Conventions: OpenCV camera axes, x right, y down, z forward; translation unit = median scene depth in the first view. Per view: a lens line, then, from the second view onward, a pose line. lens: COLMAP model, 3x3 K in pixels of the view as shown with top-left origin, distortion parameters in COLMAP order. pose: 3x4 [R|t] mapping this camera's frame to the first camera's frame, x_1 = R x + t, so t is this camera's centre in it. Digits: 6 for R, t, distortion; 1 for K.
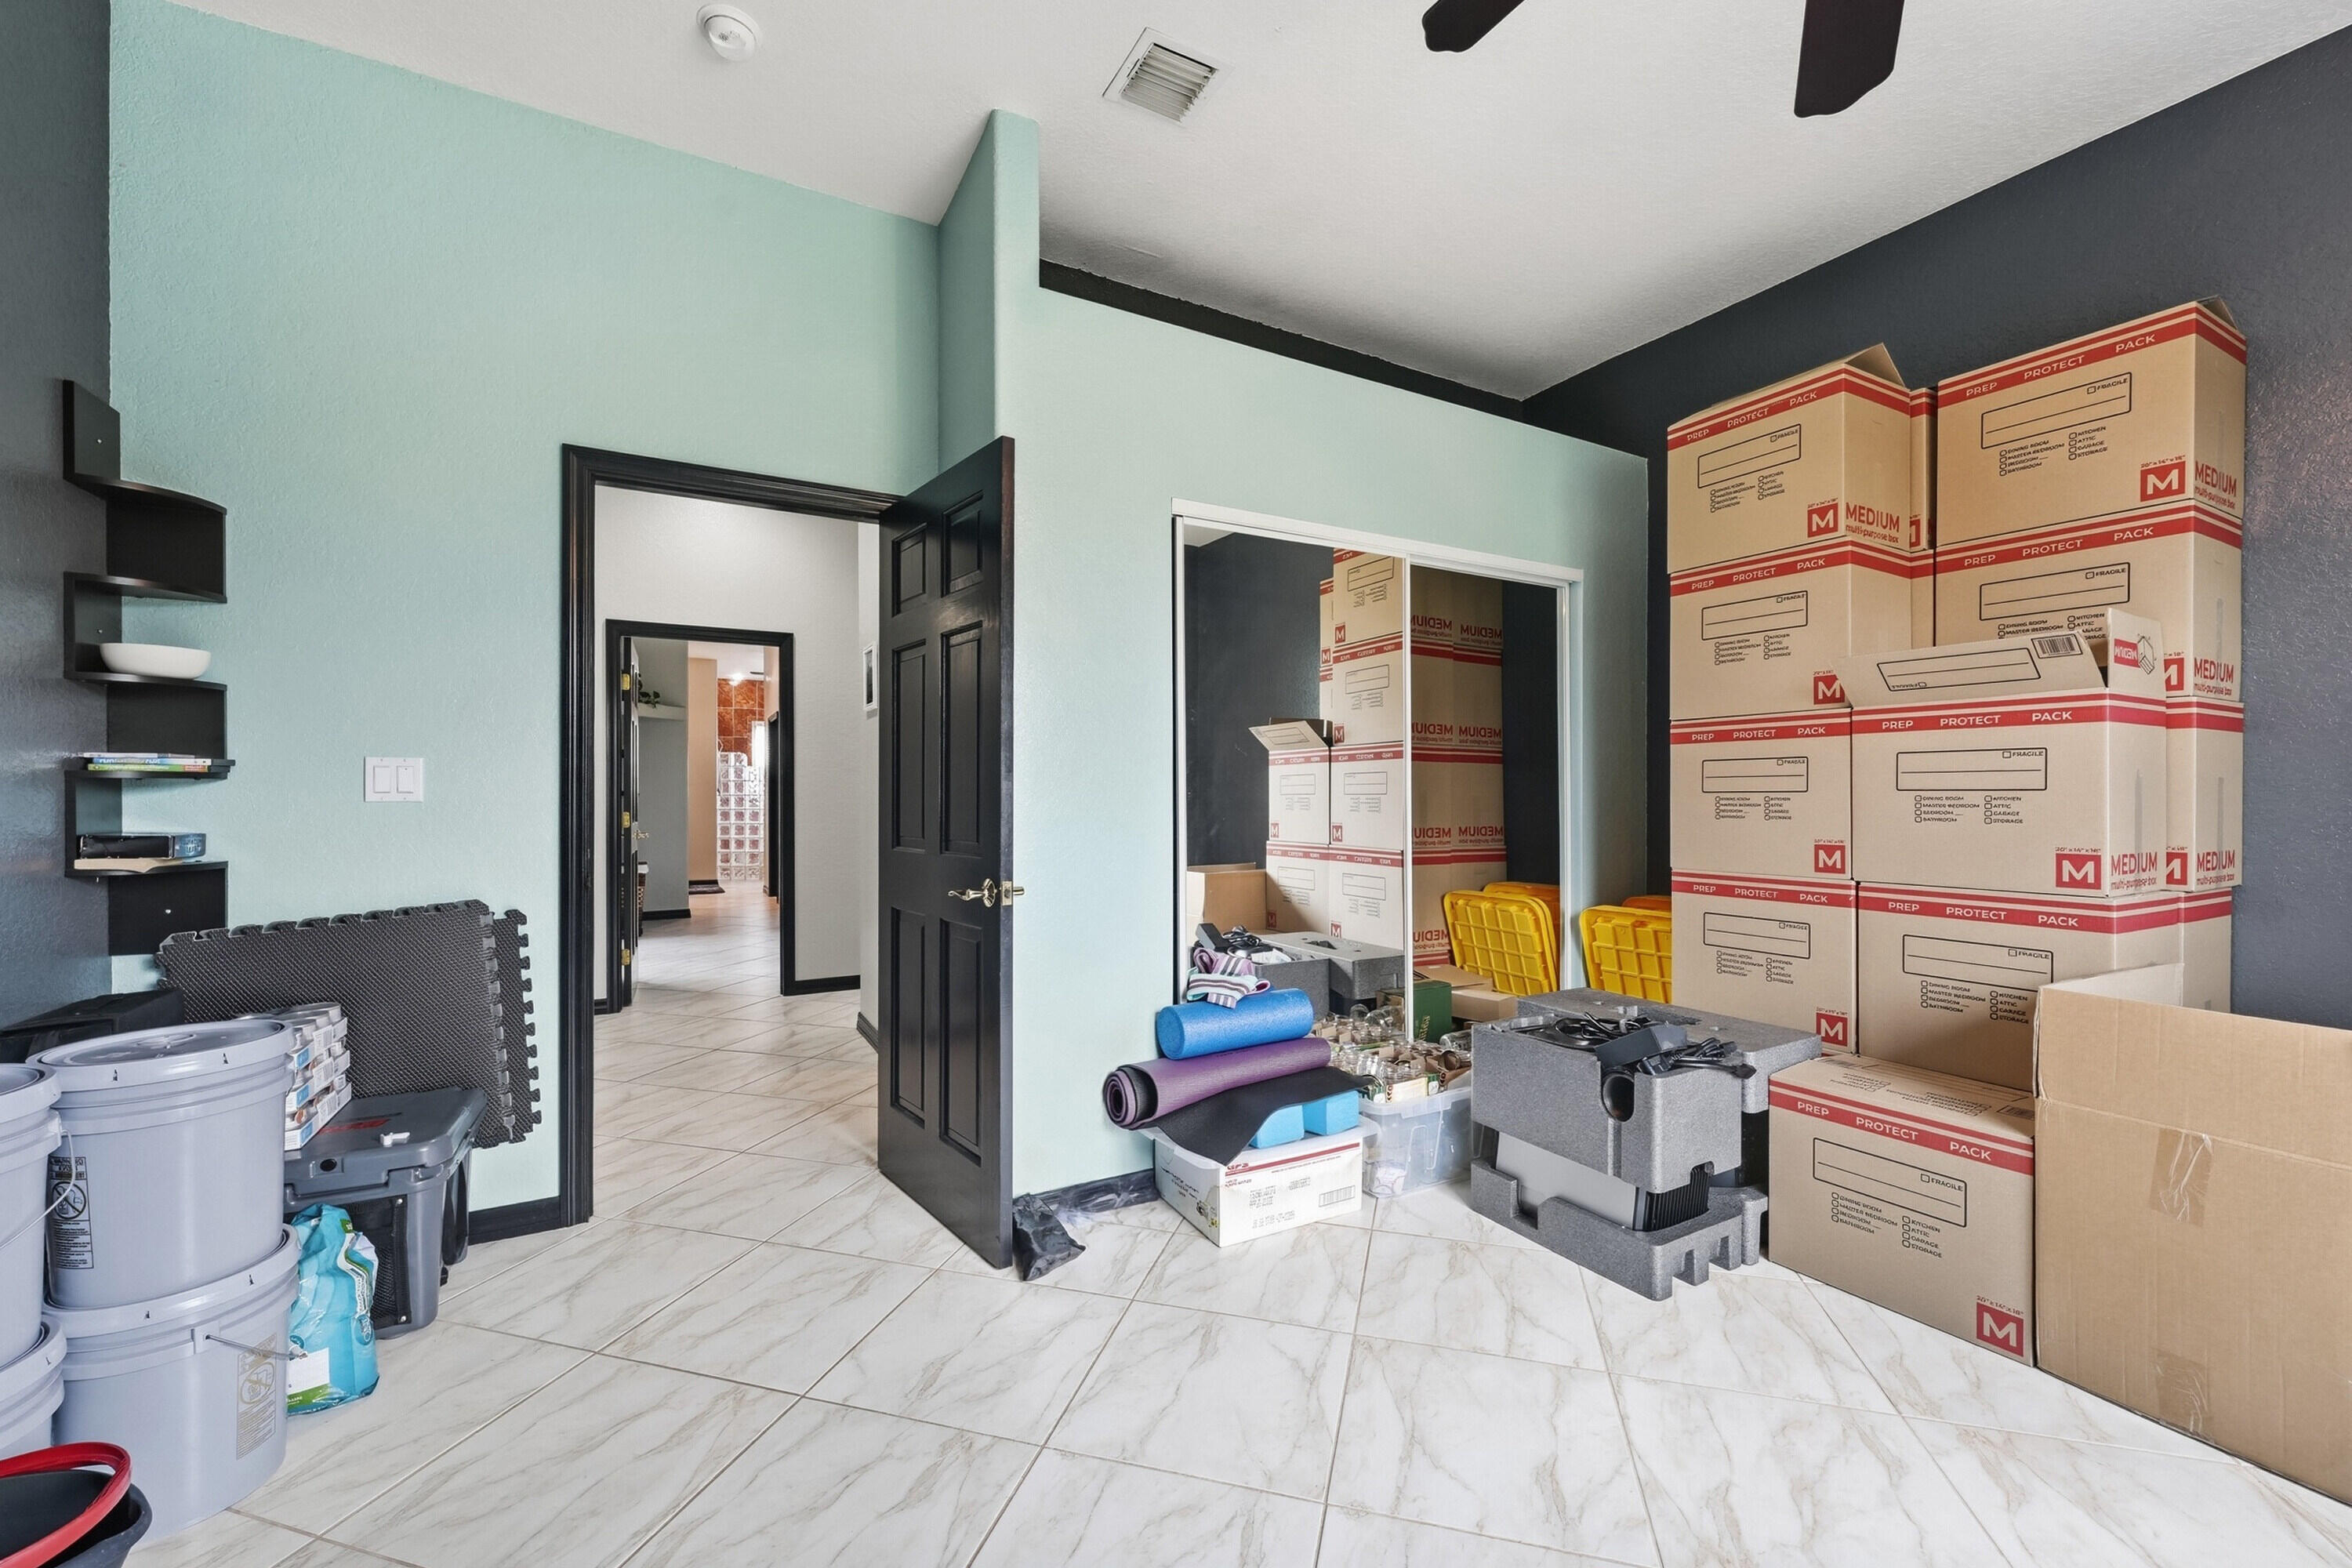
lens RADIAL K [[947.5, 0, 1181.6], [0, 947.5, 782.5], [0, 0, 1]] dist [-0.001772, 0.000364]
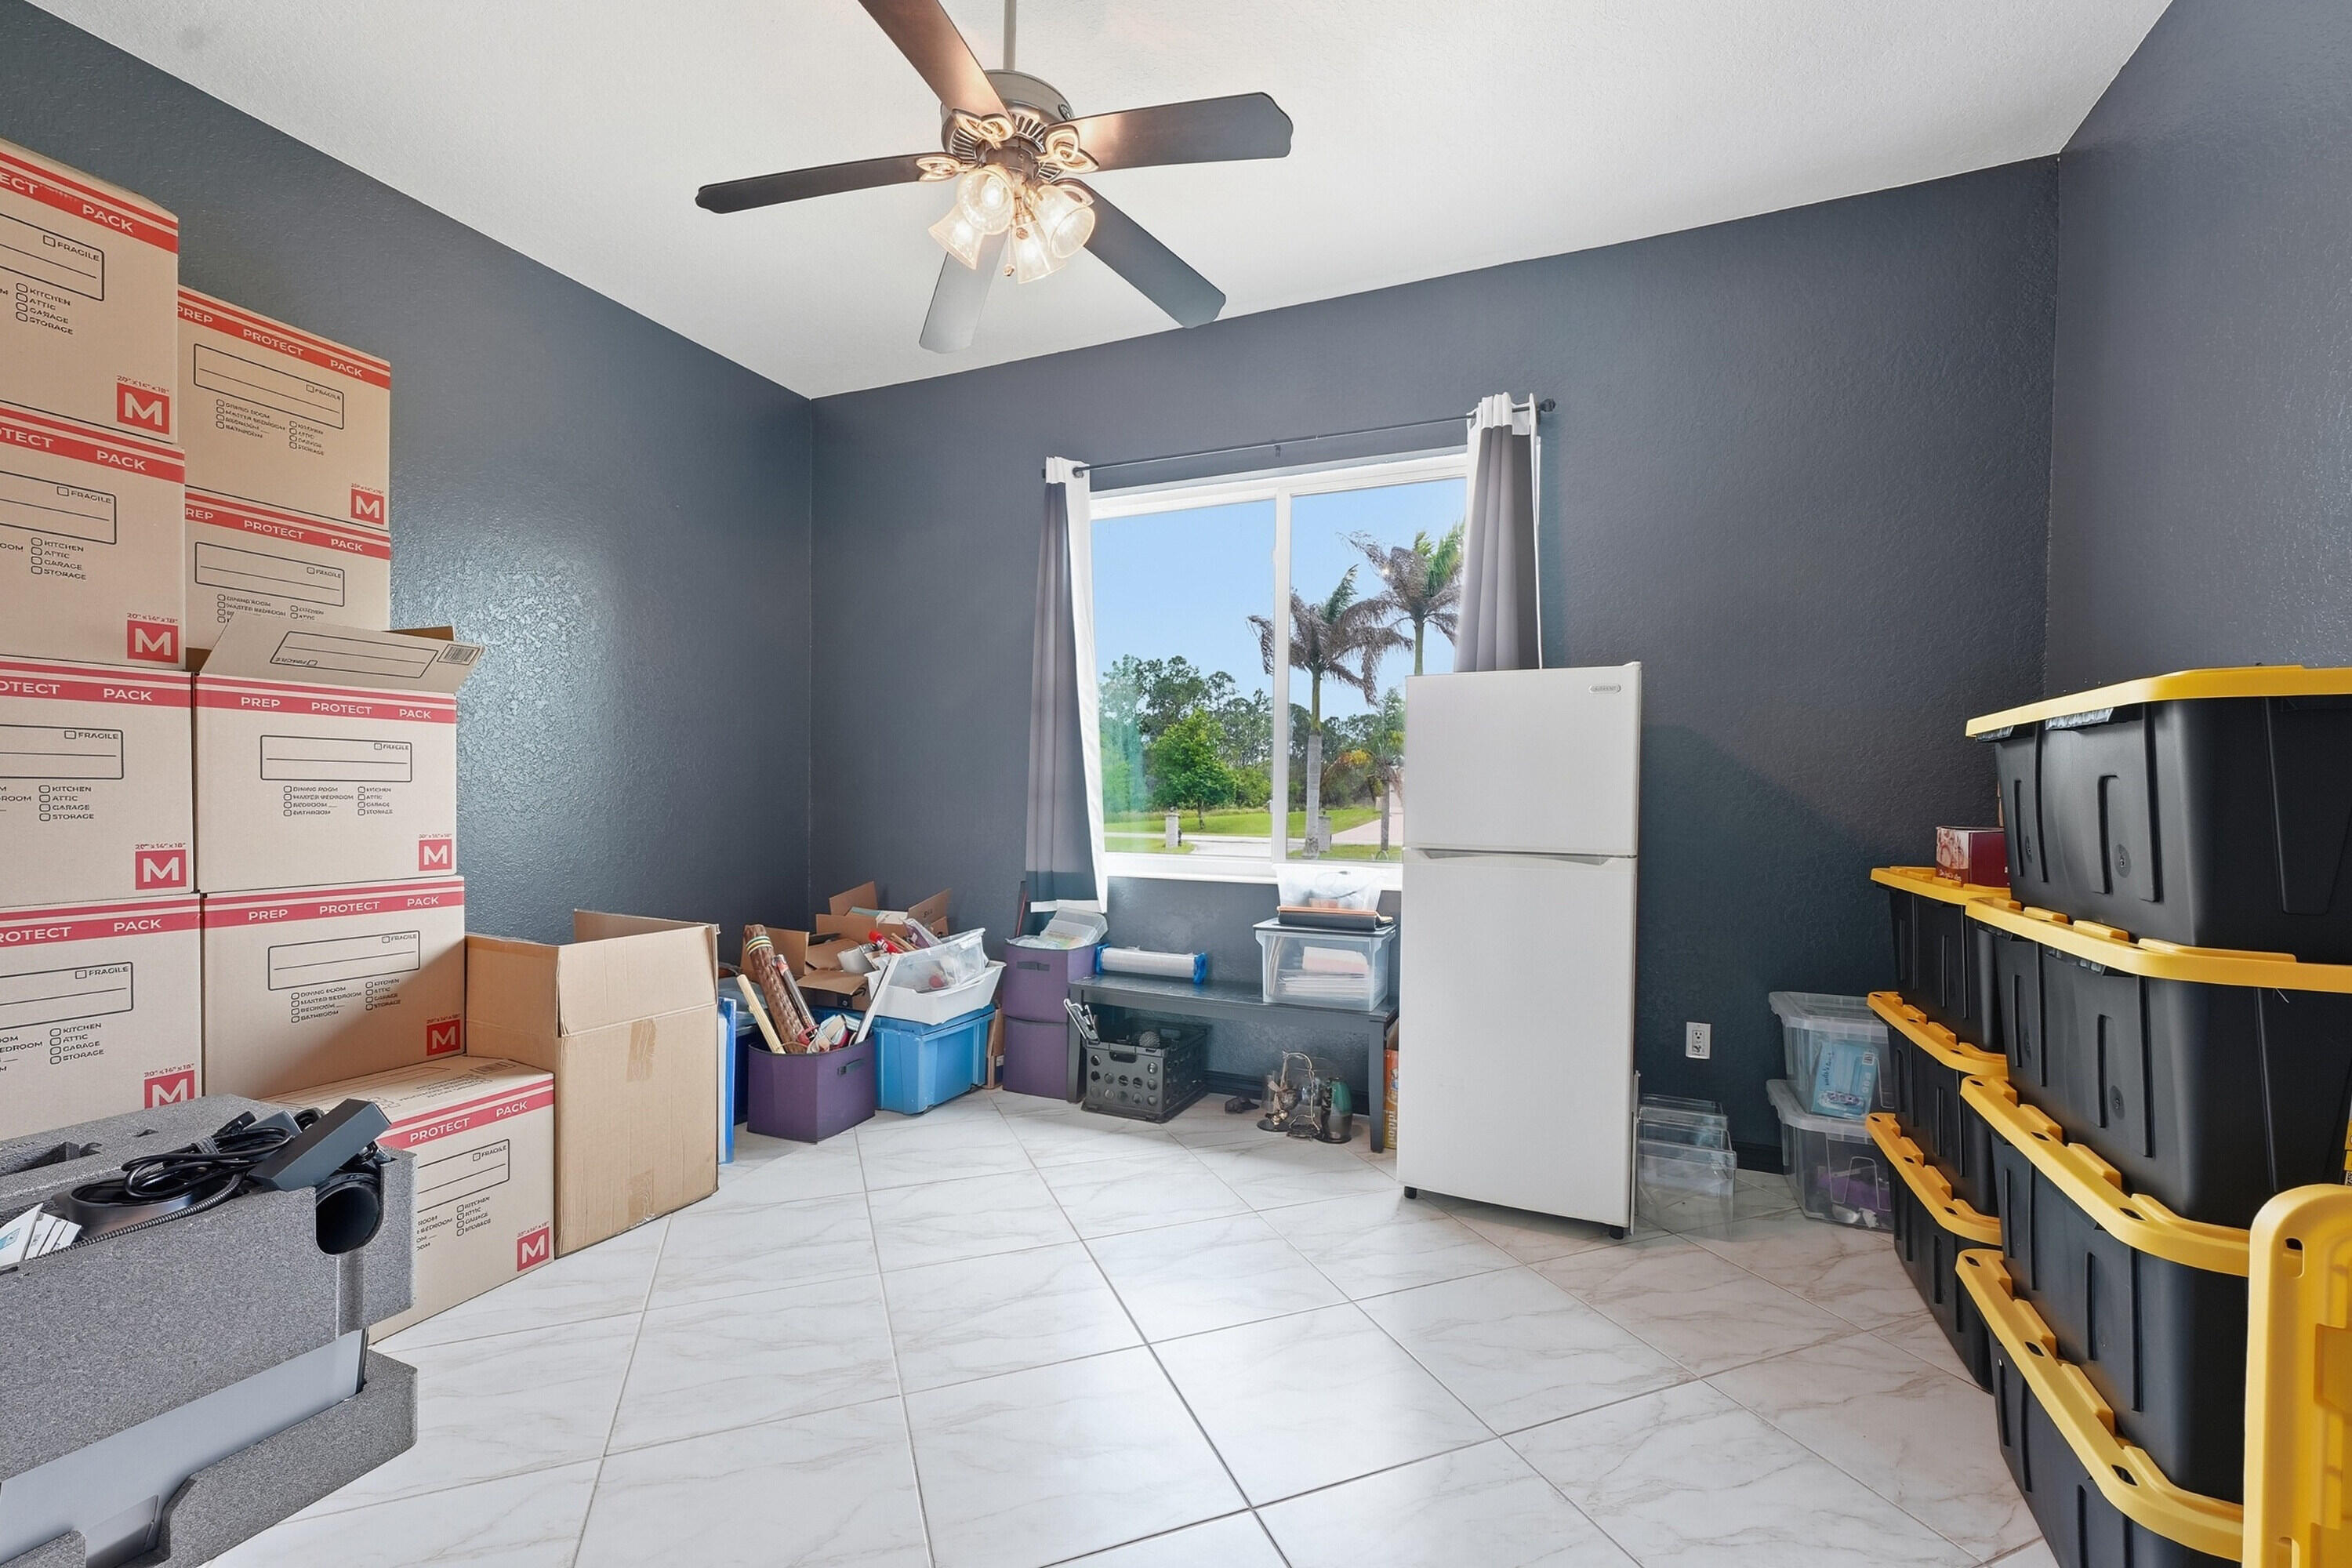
lens RADIAL K [[947.5, 0, 1186.6], [0, 947.5, 804.2], [0, 0, 1]] dist [-0.001772, 0.000364]
pose [[-0.597317, -0.011835, 0.801918, -0.446253], [-0.015416, 0.999876, 0.003274, 0.015674], [-0.801857, -0.010407, -0.597426, 0.887851]]
